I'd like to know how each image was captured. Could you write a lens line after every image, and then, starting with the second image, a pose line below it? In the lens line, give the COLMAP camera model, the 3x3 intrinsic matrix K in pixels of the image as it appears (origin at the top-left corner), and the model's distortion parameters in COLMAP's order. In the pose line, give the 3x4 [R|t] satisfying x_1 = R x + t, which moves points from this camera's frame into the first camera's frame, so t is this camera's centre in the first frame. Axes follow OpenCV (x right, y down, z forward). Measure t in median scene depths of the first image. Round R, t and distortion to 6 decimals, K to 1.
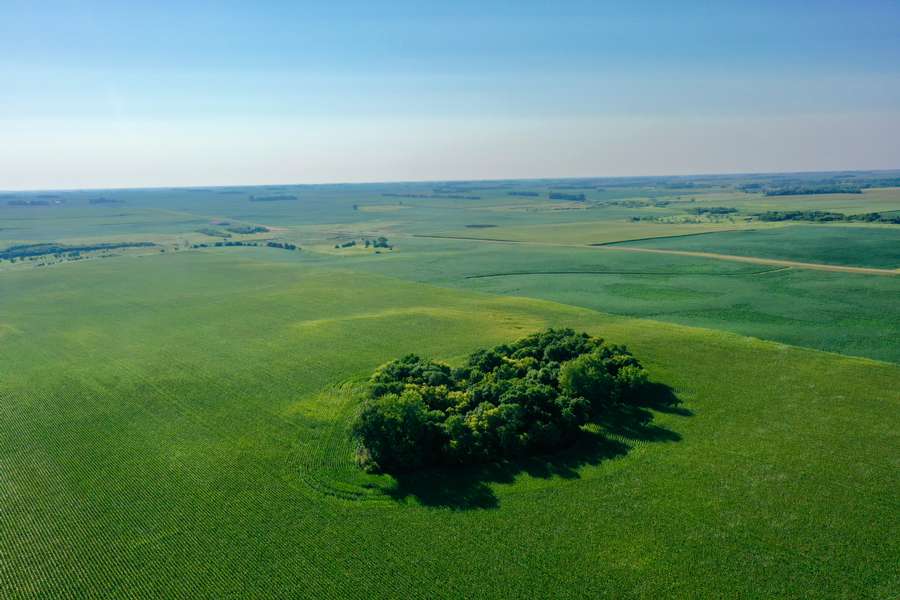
lens RADIAL K [[730.6, 0, 450.0], [0, 730.6, 300.0], [0, 0, 1]] dist [0.013797, 0.003878]
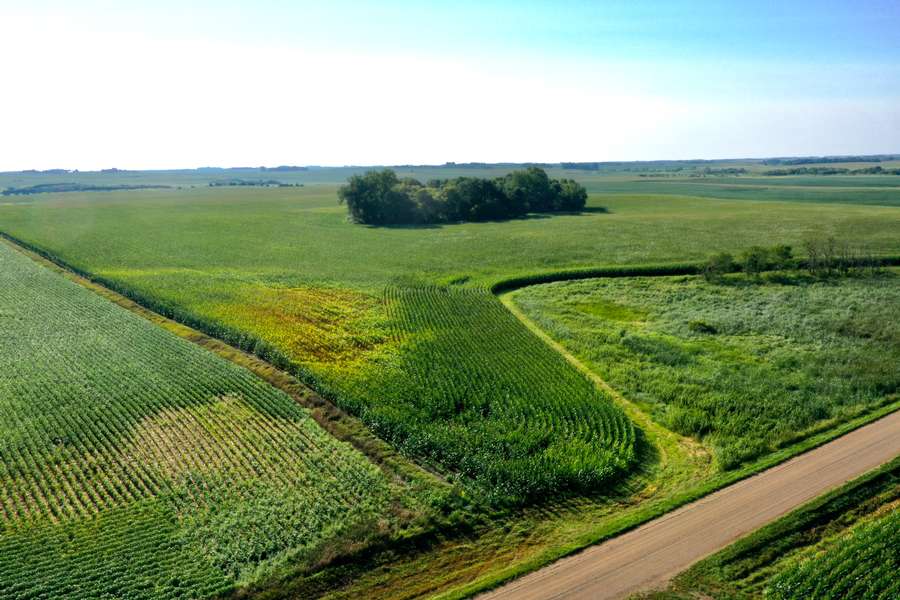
lens RADIAL K [[755.3, 0, 448.7], [0, 755.3, 311.3], [0, 0, 1]] dist [0.008365, -0.005761]
pose [[0.999698, 0.008719, -0.022991, 0.032448], [-0.008090, 0.999595, 0.027286, 0.125614], [0.023220, -0.027092, 0.999363, -0.130047]]
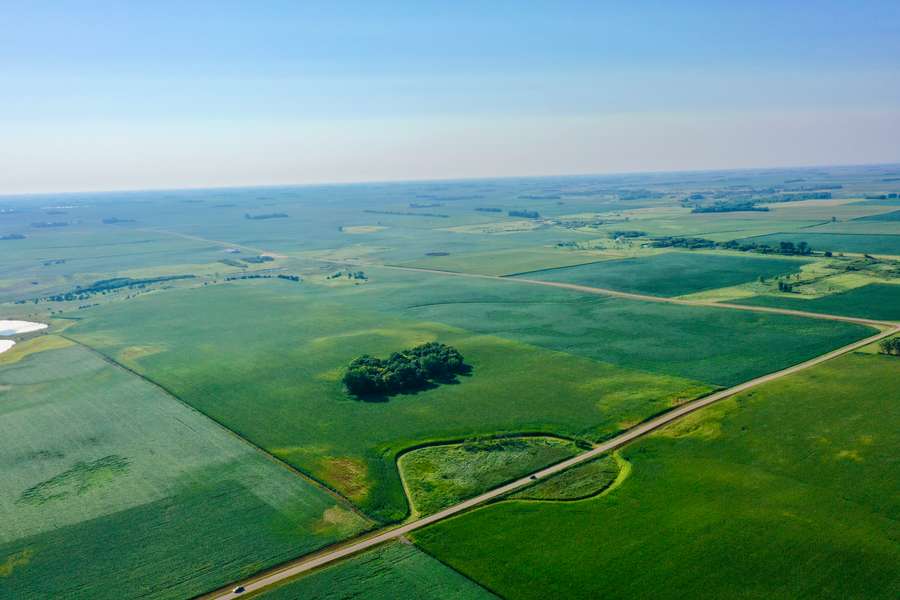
lens RADIAL K [[730.6, 0, 450.0], [0, 730.6, 300.0], [0, 0, 1]] dist [0.013797, 0.003878]
pose [[0.999718, -0.014169, 0.019083, 0.089625], [0.014094, 0.999893, 0.004034, -0.055577], [-0.019138, -0.003764, 0.999810, -0.705570]]
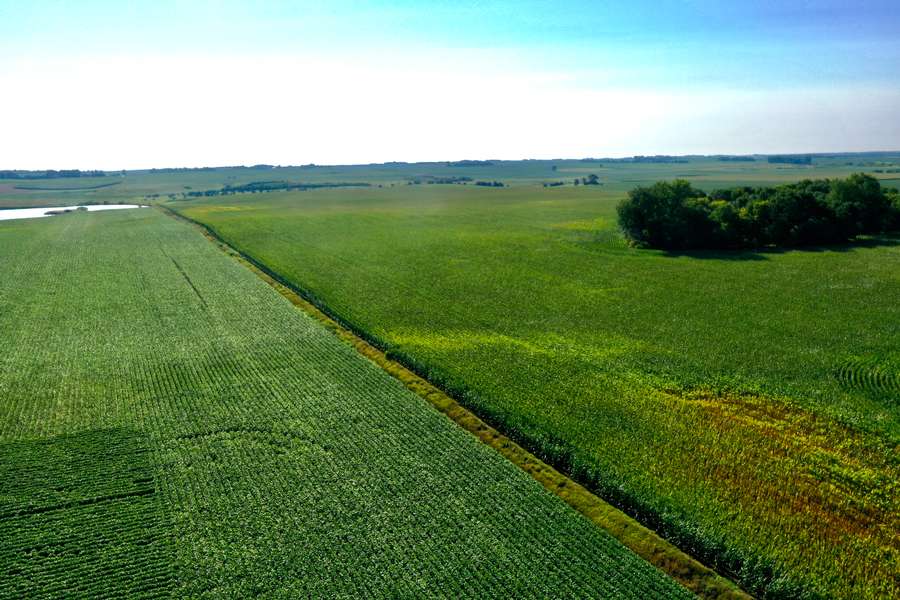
lens RADIAL K [[755.3, 0, 448.7], [0, 755.3, 311.3], [0, 0, 1]] dist [0.008365, -0.005761]
pose [[0.968122, 0.048585, -0.245723, -0.037161], [-0.039600, 0.998359, 0.041377, 0.103498], [0.247330, -0.030328, 0.968457, -0.048944]]
